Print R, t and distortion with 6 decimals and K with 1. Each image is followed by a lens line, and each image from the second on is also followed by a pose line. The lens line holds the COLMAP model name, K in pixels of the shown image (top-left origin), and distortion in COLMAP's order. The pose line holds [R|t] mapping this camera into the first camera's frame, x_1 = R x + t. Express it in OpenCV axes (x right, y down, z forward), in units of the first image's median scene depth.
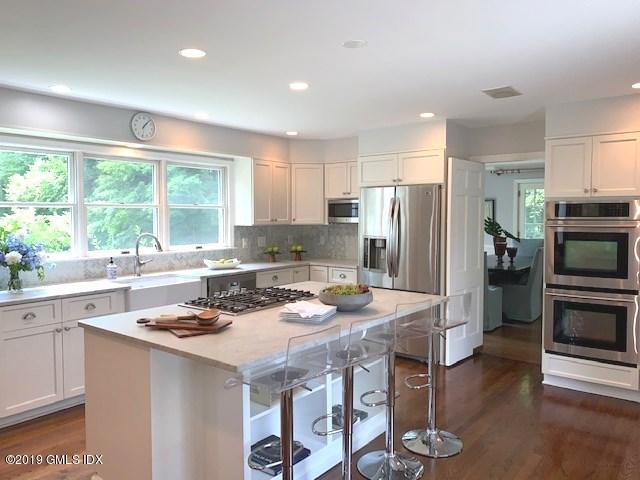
lens RADIAL K [[490.8, 0, 320.0], [0, 490.8, 240.0], [0, 0, 1]] dist [0.086696, -0.112769]
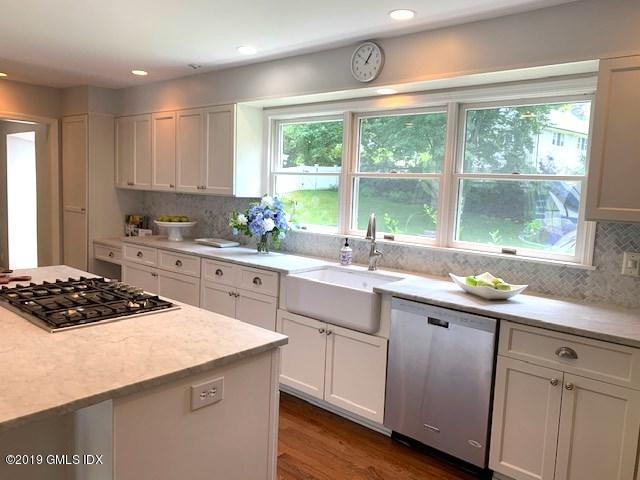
lens RADIAL K [[490.8, 0, 320.0], [0, 490.8, 240.0], [0, 0, 1]] dist [0.086696, -0.112769]
pose [[-0.032017, 0.108031, -0.993632, 0.386151], [-0.099624, 0.988846, 0.110720, -0.048202], [0.994510, 0.102535, -0.020898, 0.994888]]
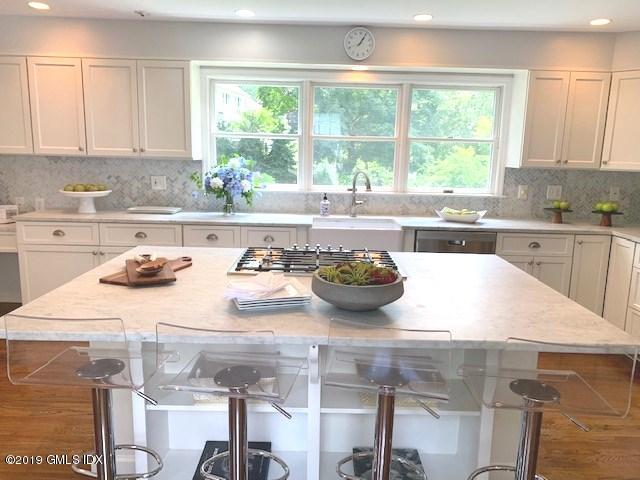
lens RADIAL K [[509.6, 0, 321.2], [0, 509.6, 237.2], [0, 0, 1]] dist [0.031786, -0.007563]
pose [[0.633339, 0.150260, -0.759147, 0.331828], [-0.071355, 0.988129, 0.136053, -0.013169], [0.770578, -0.031999, 0.636542, 0.382849]]
